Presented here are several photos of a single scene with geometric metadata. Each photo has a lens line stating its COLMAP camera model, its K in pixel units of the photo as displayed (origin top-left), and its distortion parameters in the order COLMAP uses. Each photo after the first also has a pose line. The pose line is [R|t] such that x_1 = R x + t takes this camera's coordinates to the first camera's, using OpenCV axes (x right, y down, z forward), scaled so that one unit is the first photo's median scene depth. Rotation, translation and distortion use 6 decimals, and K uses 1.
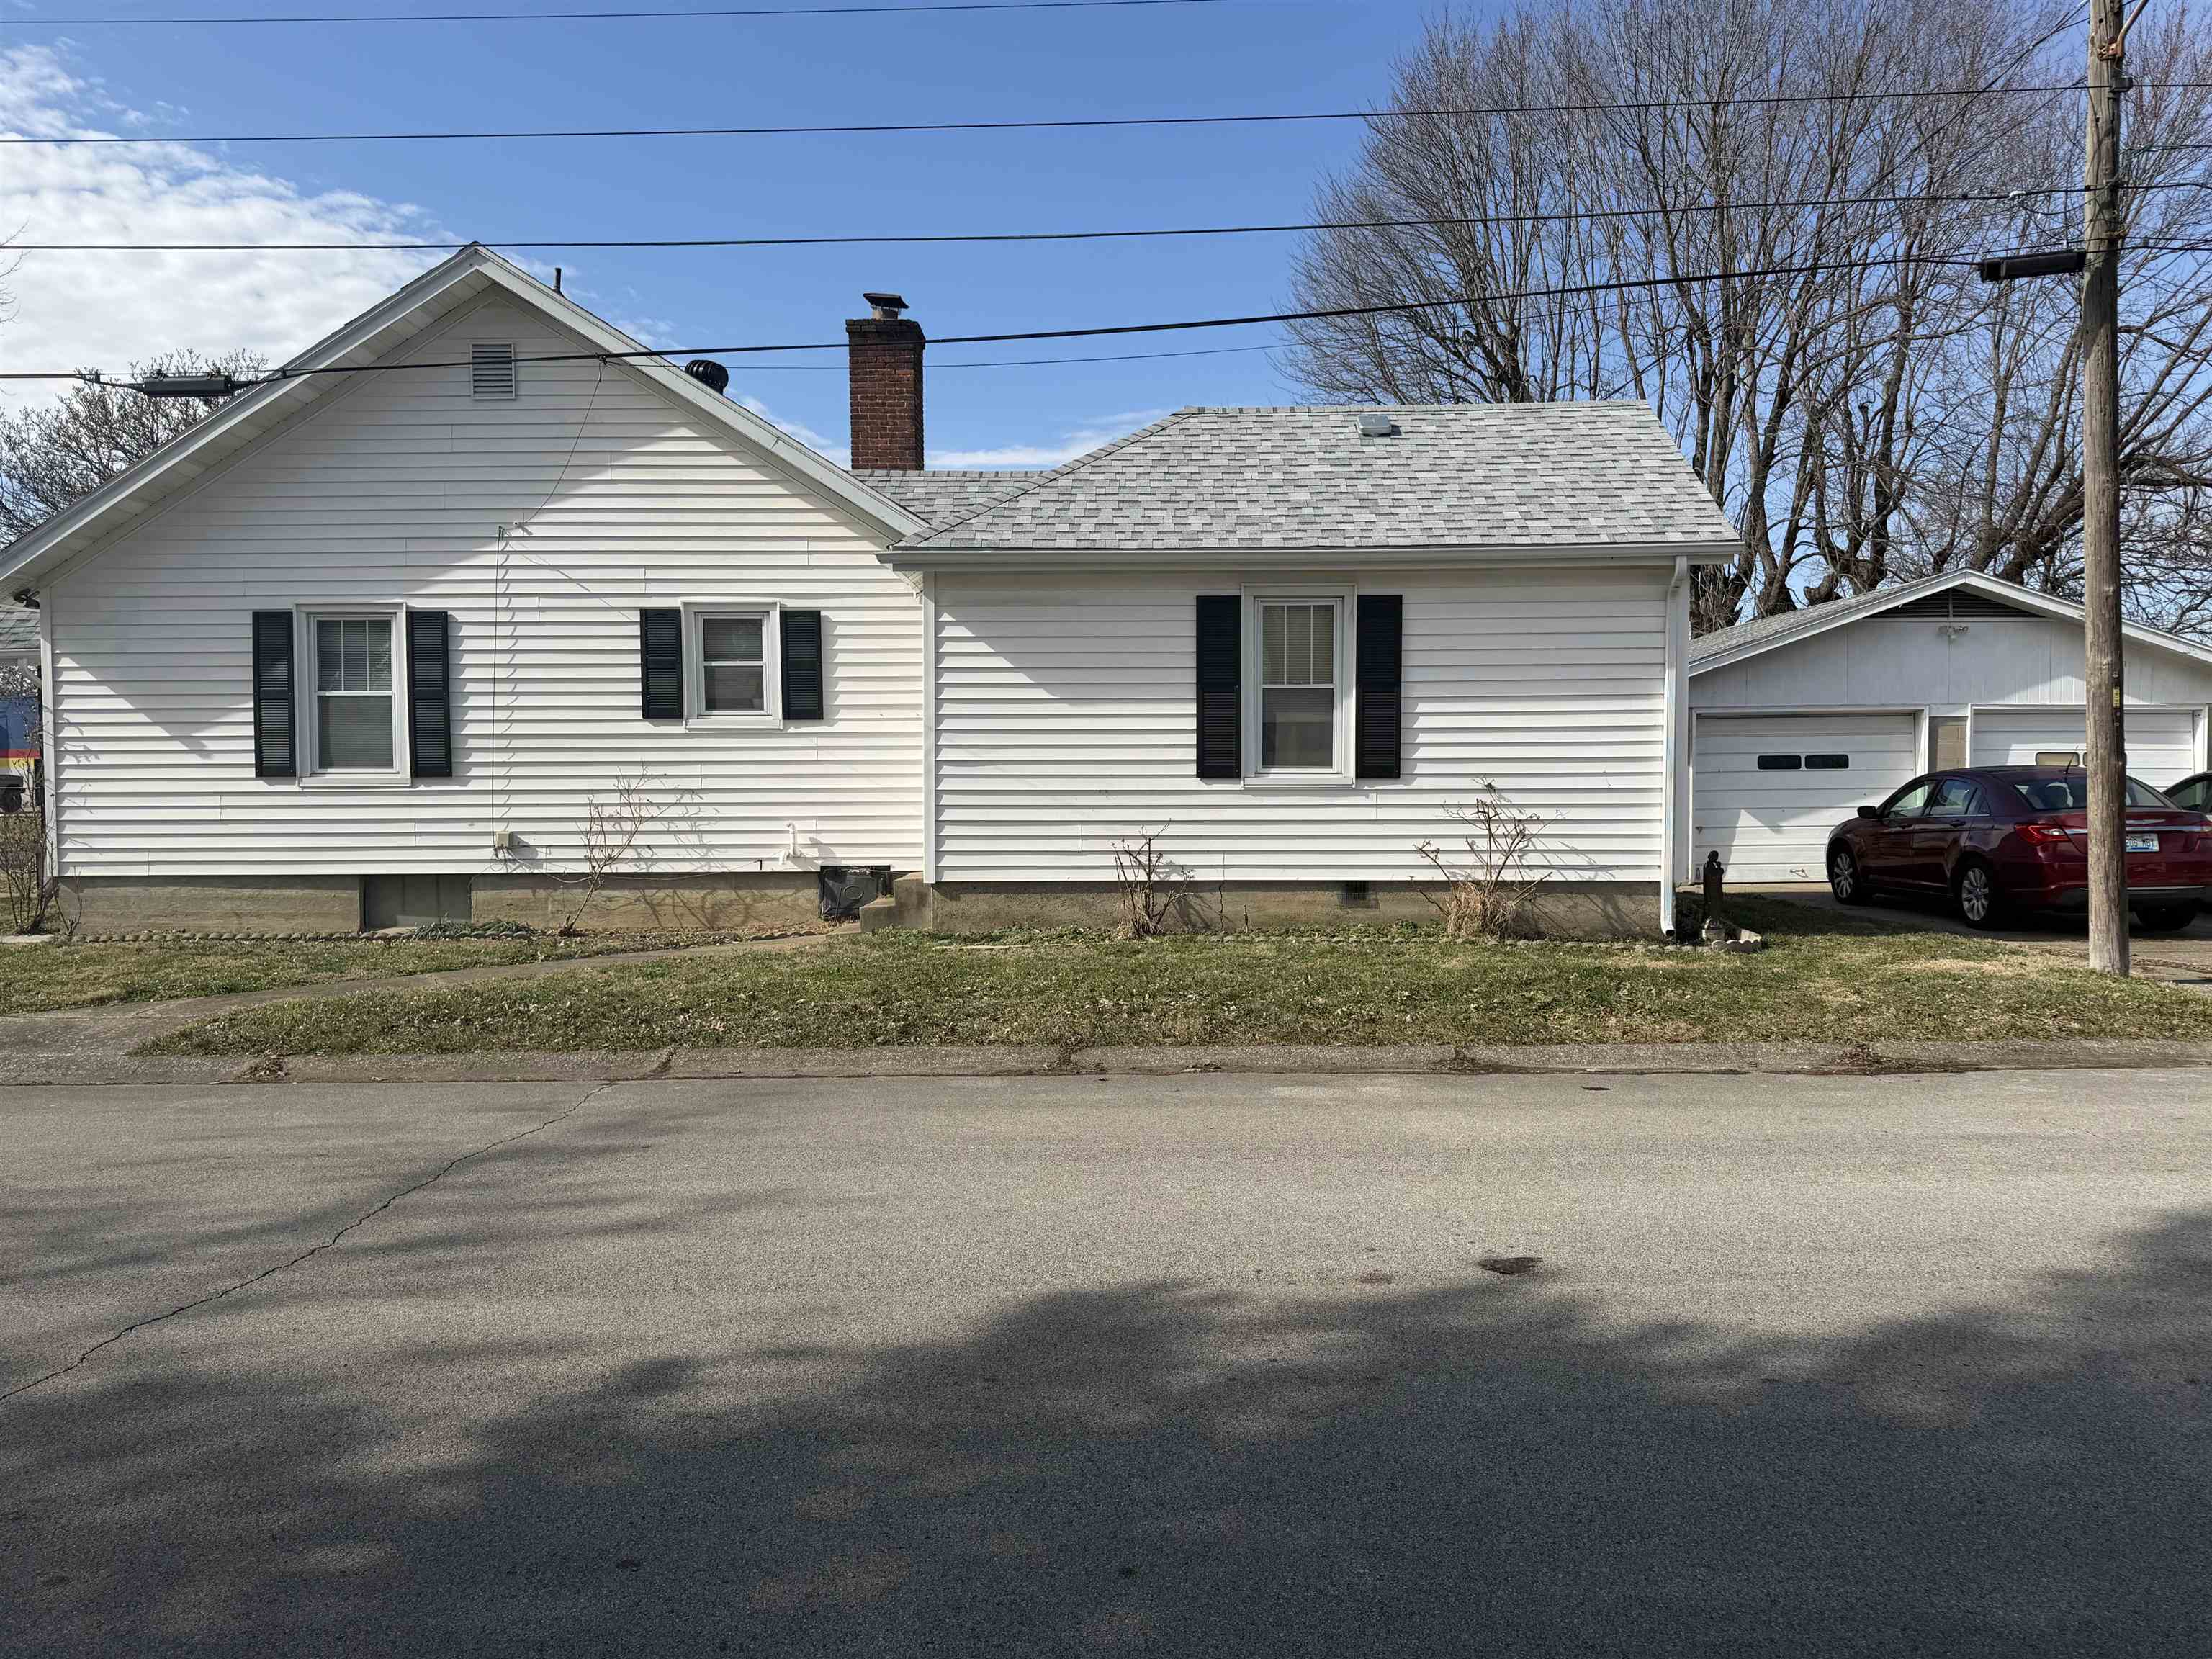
lens RADIAL K [[1838.8, 0, 1106.0], [0, 1838.8, 829.5], [0, 0, 1]] dist [0.001220, 0.006137]
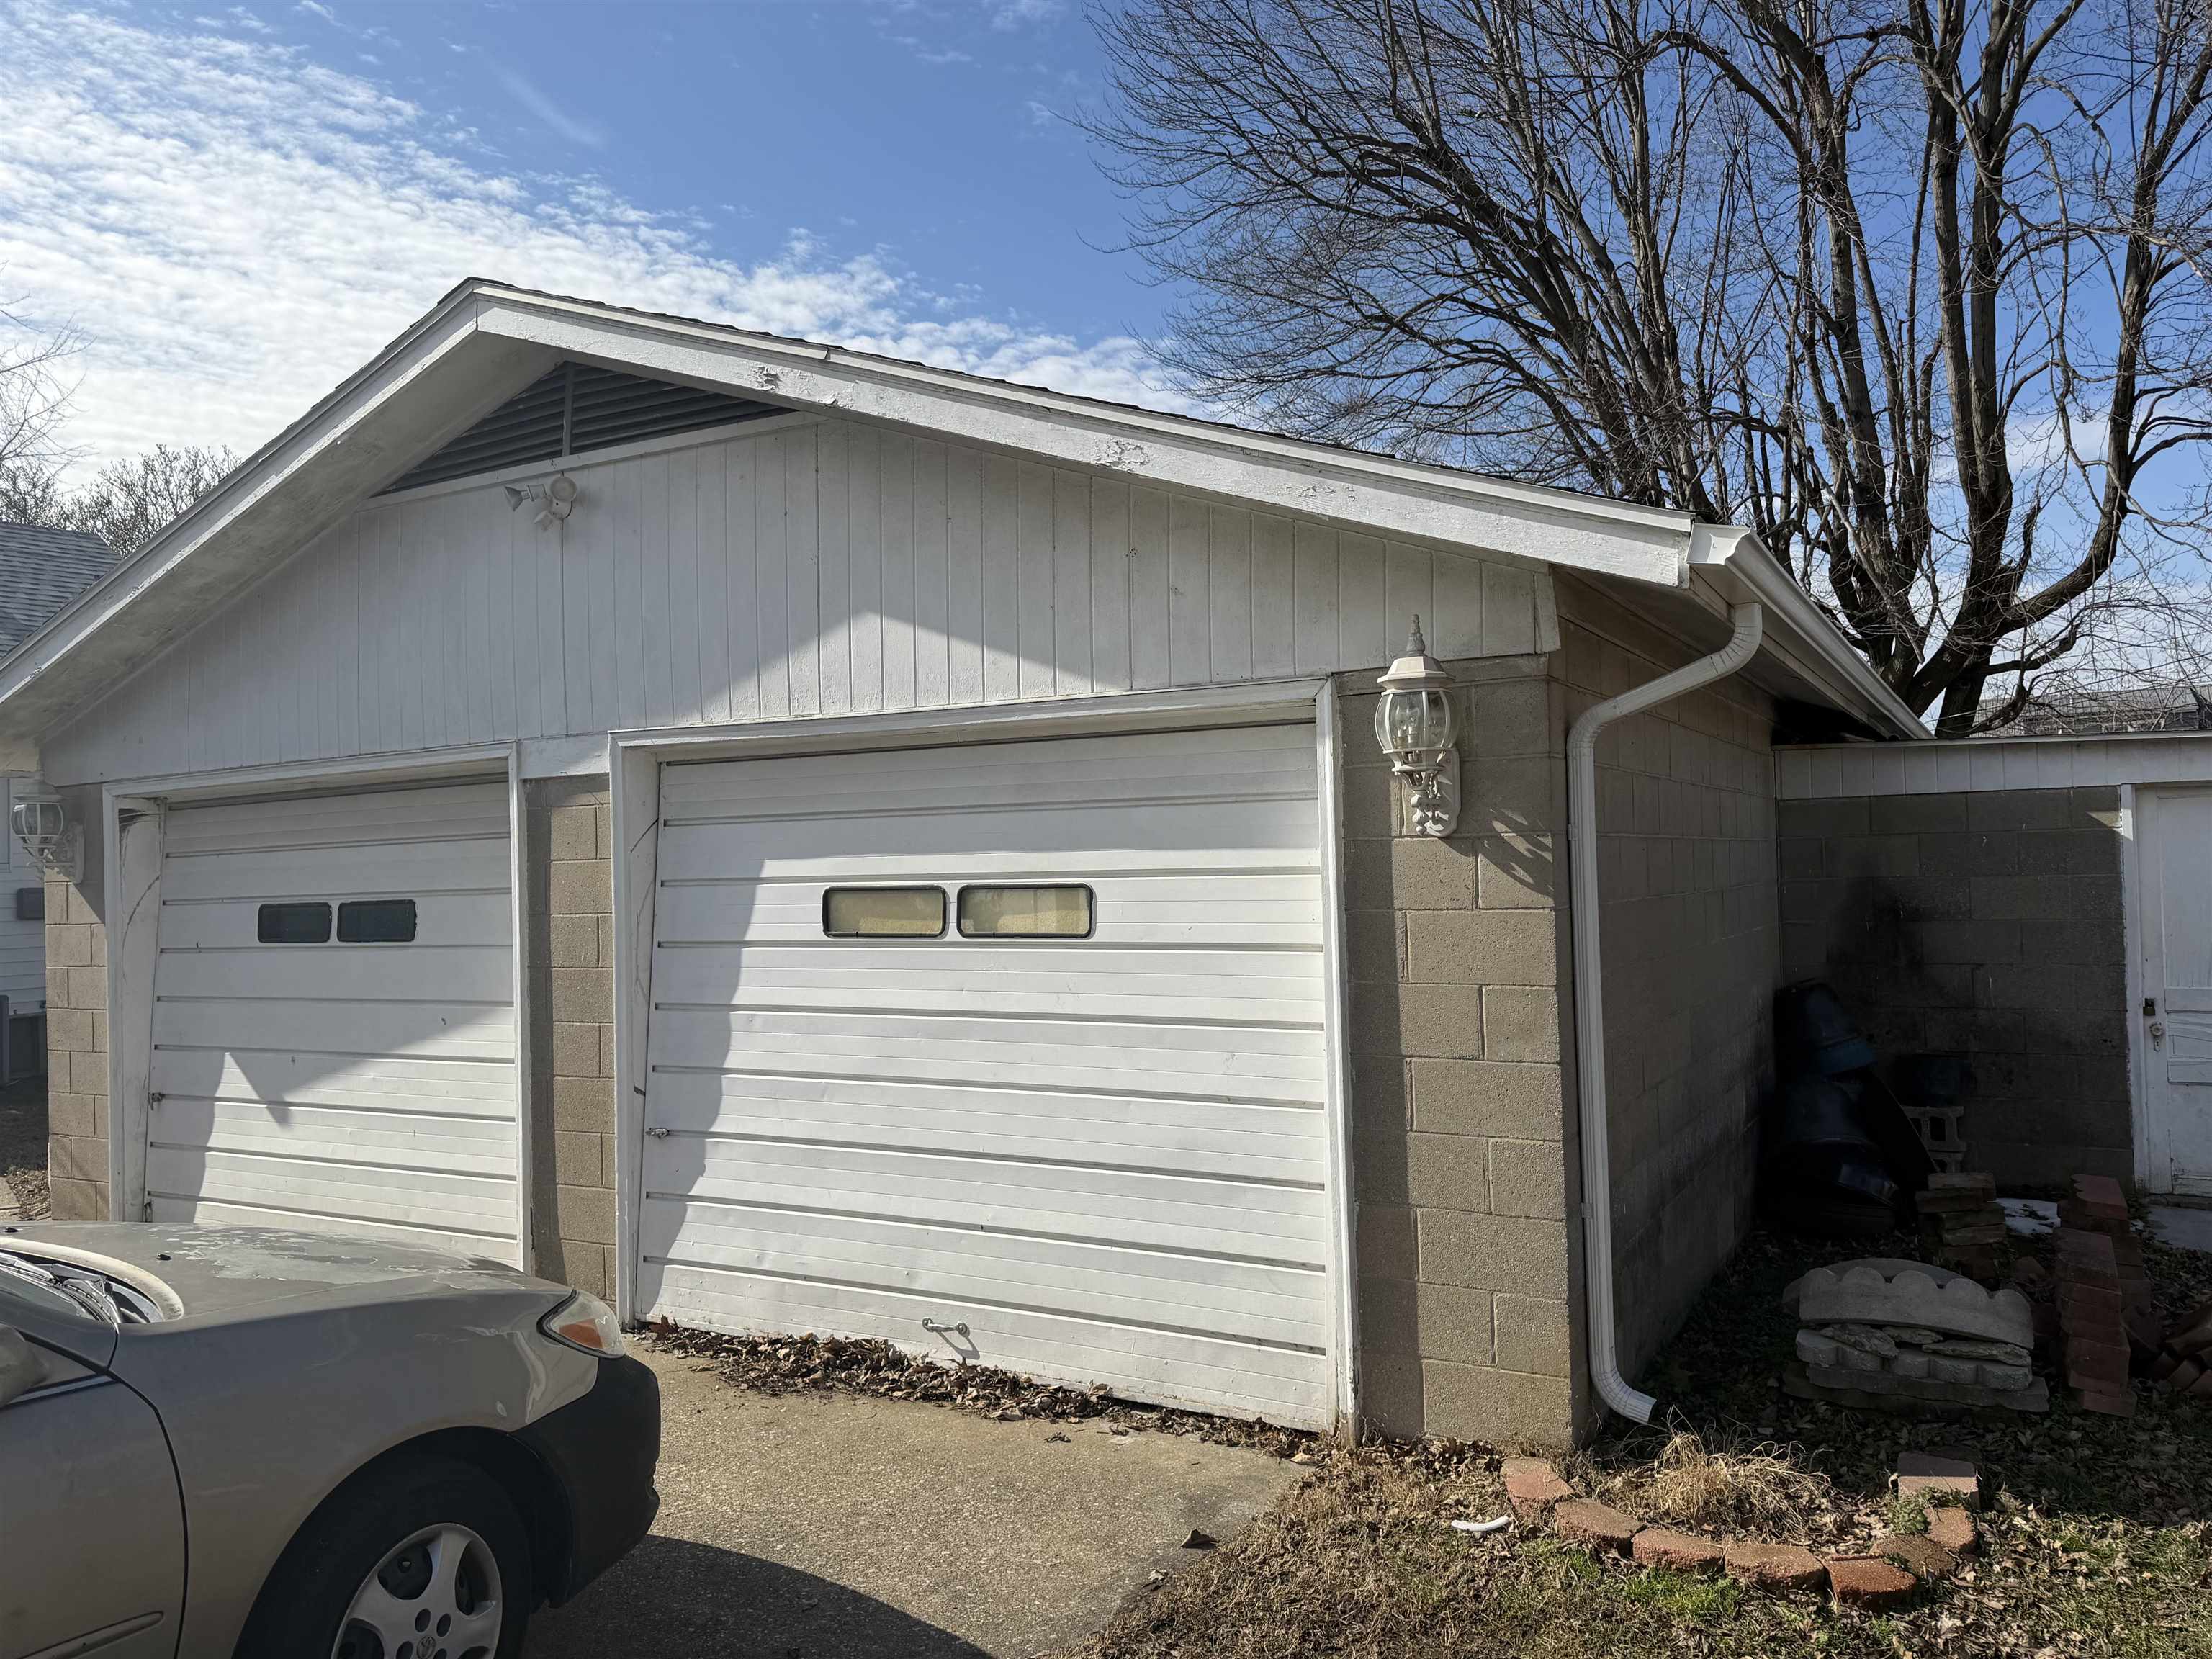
lens RADIAL K [[1838.8, 0, 1106.0], [0, 1838.8, 829.5], [0, 0, 1]] dist [0.001220, 0.006137]
pose [[0.845565, -0.027753, -0.533151, 0.129944], [-0.006400, 0.998049, -0.062102, -0.006300], [0.533834, 0.055924, 0.843738, 0.146811]]
